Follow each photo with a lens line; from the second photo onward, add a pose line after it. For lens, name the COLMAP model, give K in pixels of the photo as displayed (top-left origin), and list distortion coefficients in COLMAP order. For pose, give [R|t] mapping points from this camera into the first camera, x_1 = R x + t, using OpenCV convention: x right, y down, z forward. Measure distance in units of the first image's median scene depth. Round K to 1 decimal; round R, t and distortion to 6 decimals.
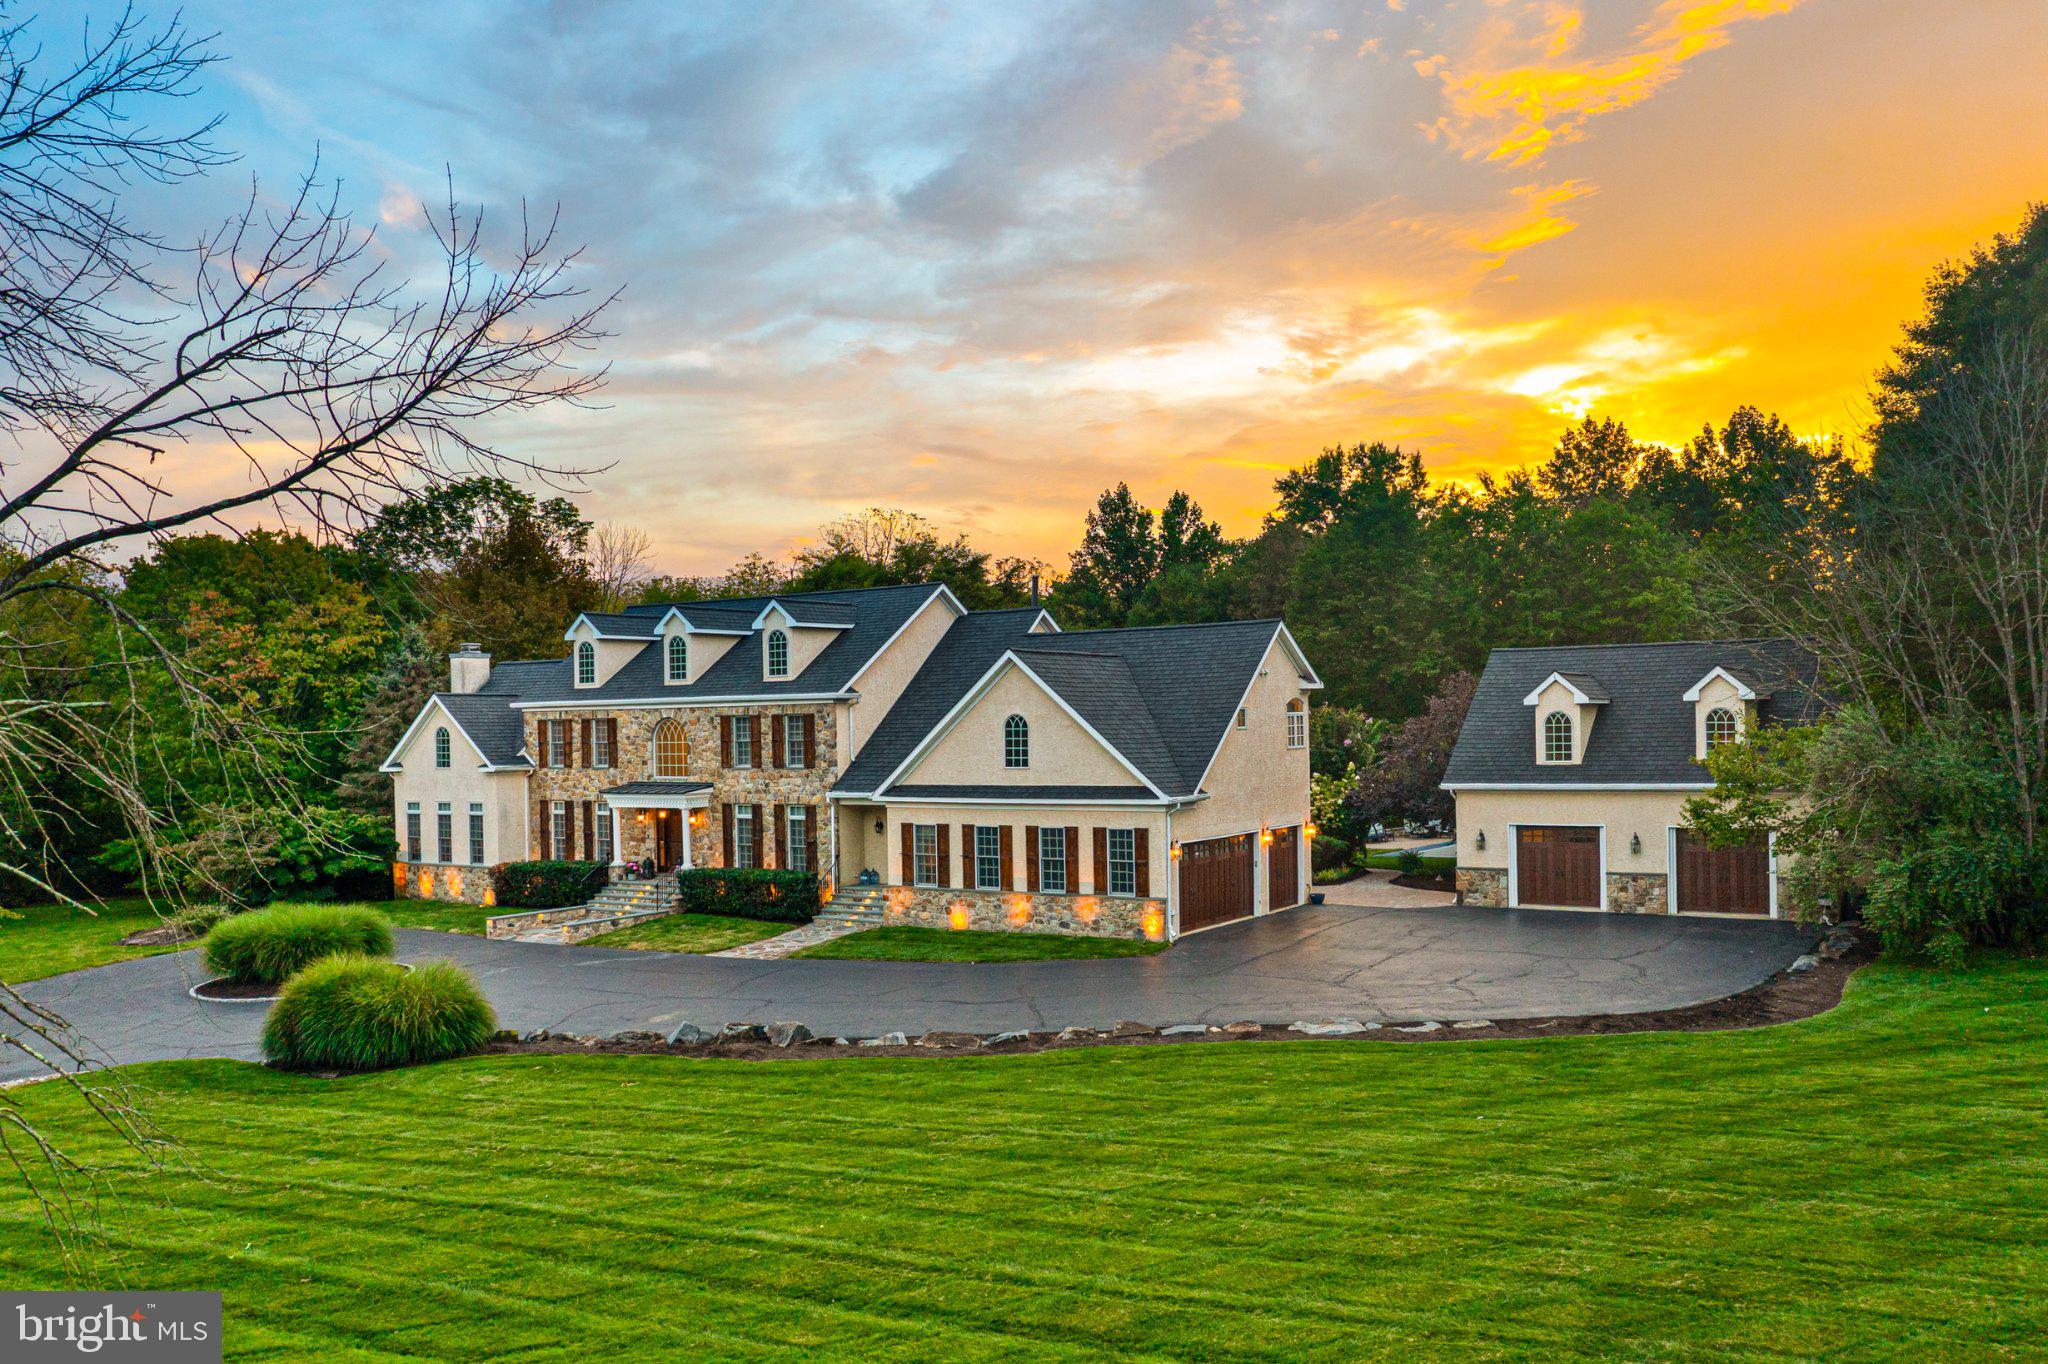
lens RADIAL K [[1664.6, 0, 1016.5], [0, 1664.6, 730.2], [0, 0, 1]] dist [-0.012041, -0.003871]
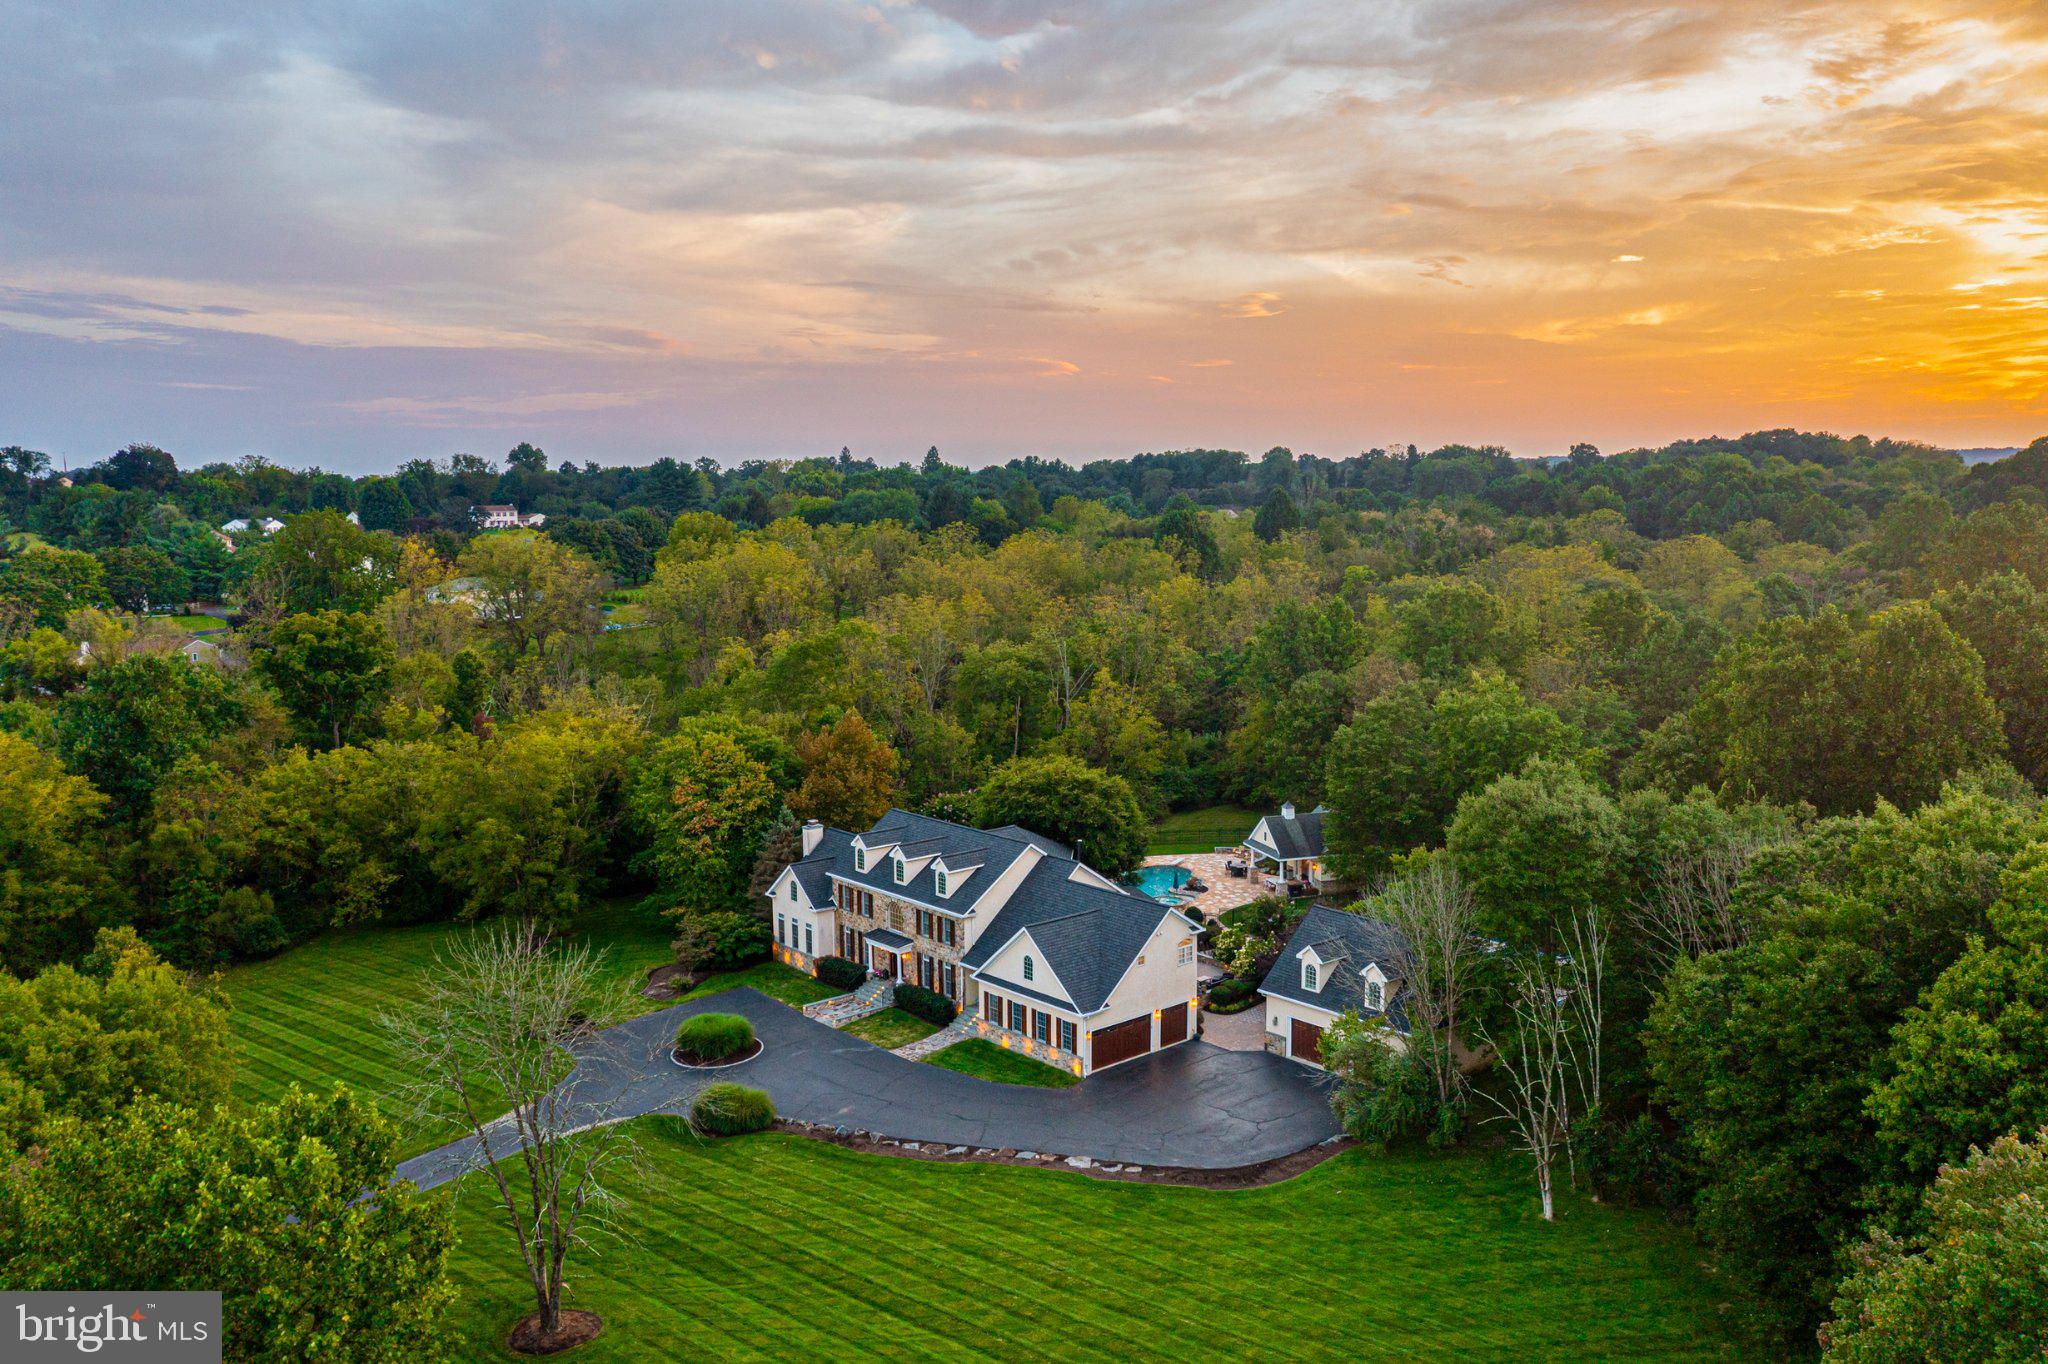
lens RADIAL K [[1607.3, 0, 1024.0], [0, 1607.3, 682.0], [0, 0, 1]] dist [-0.007740, 0.000669]
pose [[0.963789, 0.043135, -0.263154, 0.465068], [-0.011034, 0.992436, 0.122263, -0.543437], [0.266437, -0.114932, 0.956975, -0.815368]]
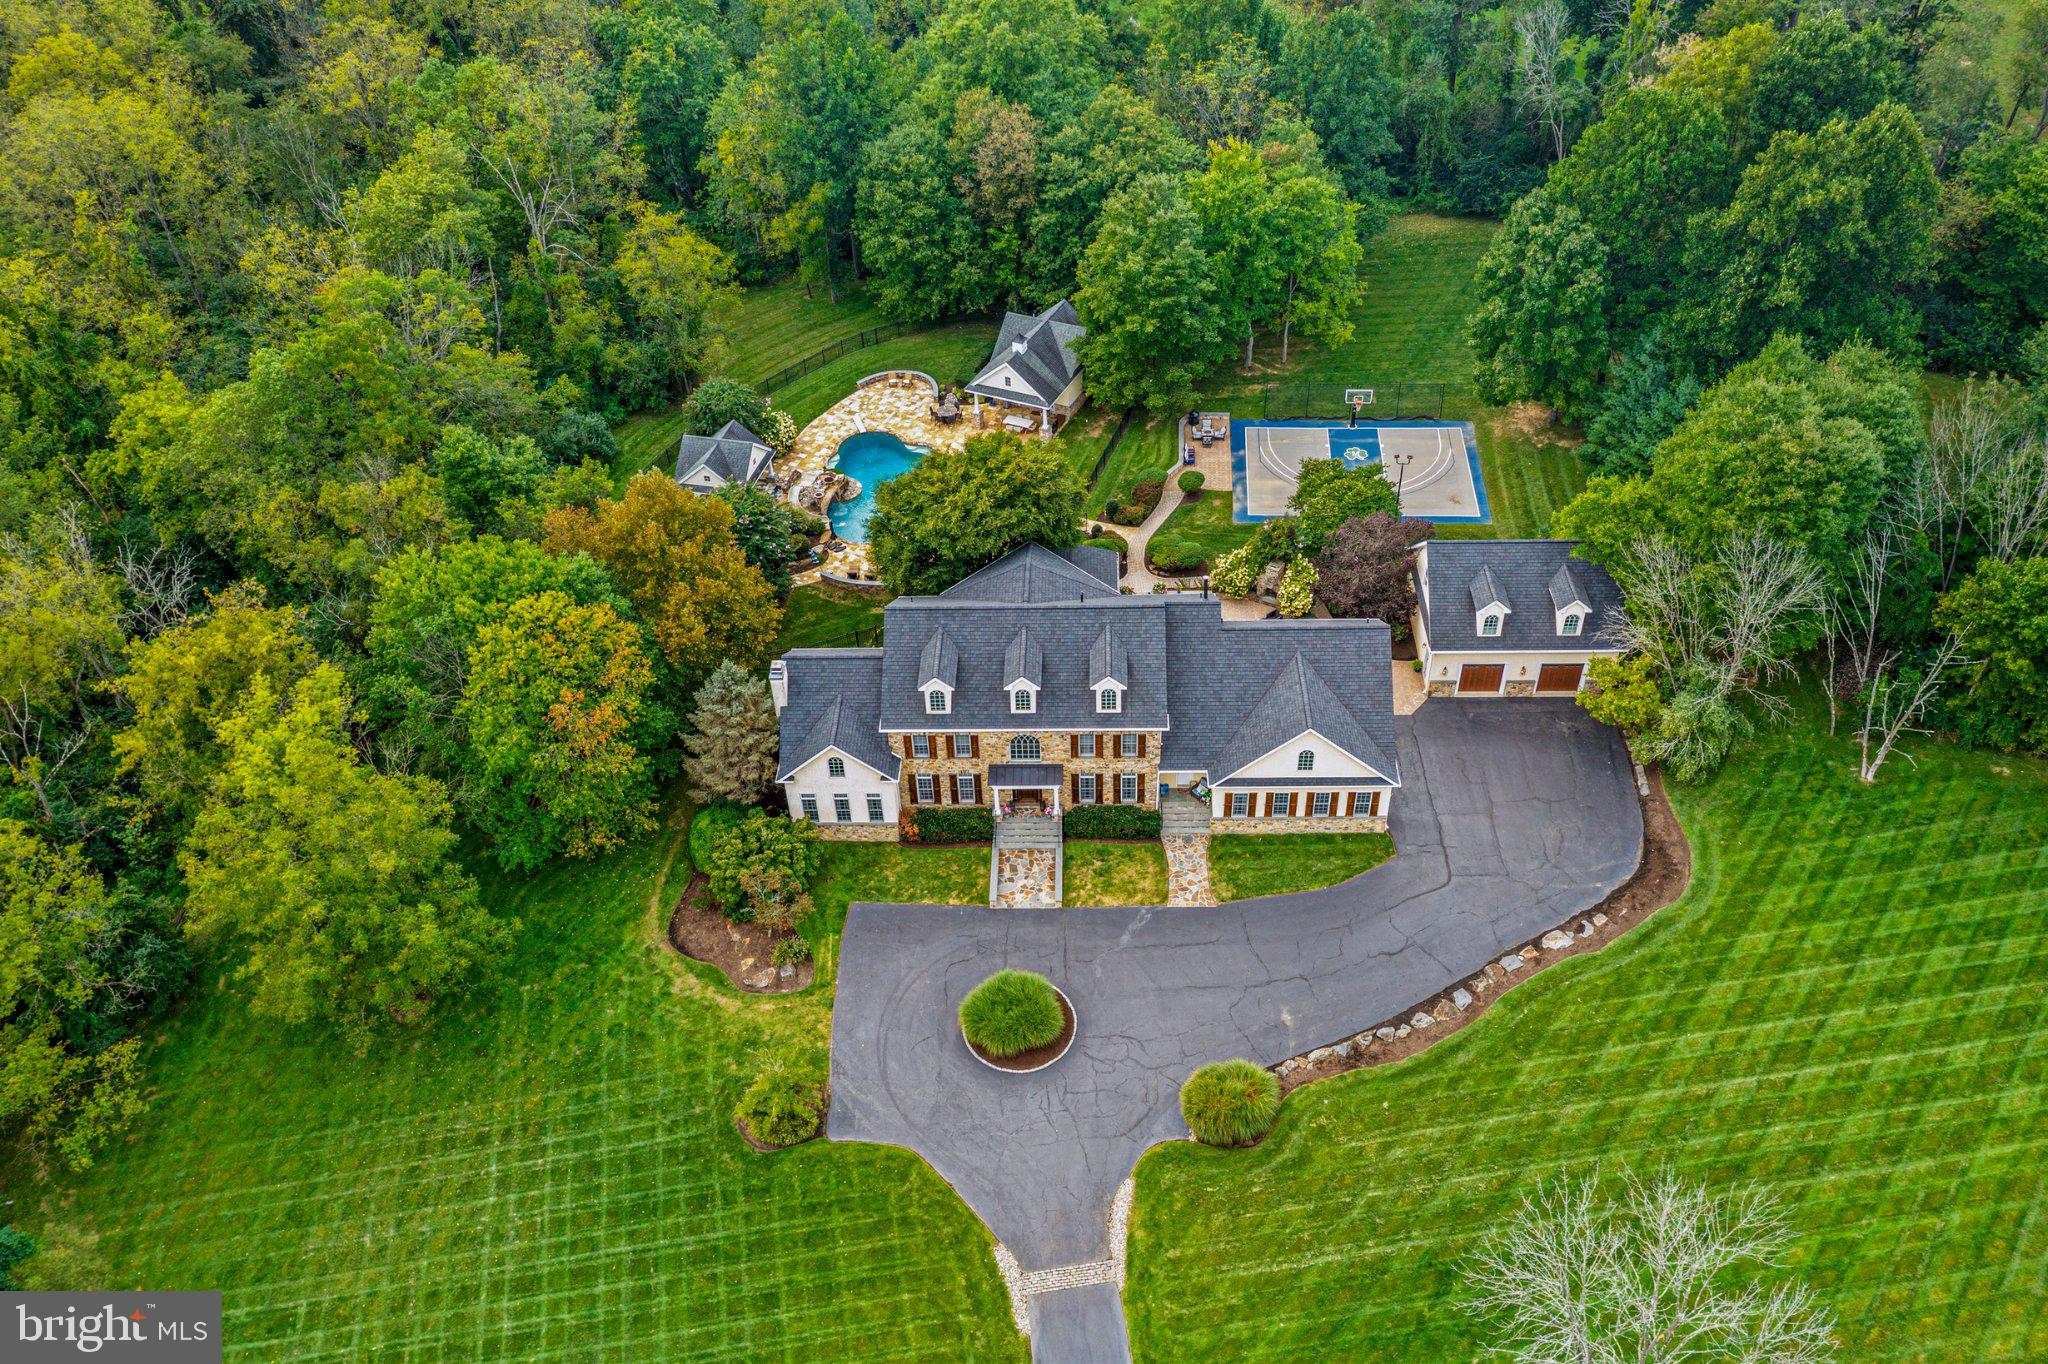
lens RADIAL K [[1613.7, 0, 1024.0], [0, 1613.7, 682.0], [0, 0, 1]] dist [-0.014196, 0.003122]
pose [[0.845923, -0.355809, 0.397258, -0.869883], [0.018902, 0.764434, 0.644424, -1.122595], [-0.532970, -0.537625, 0.653378, 0.028202]]
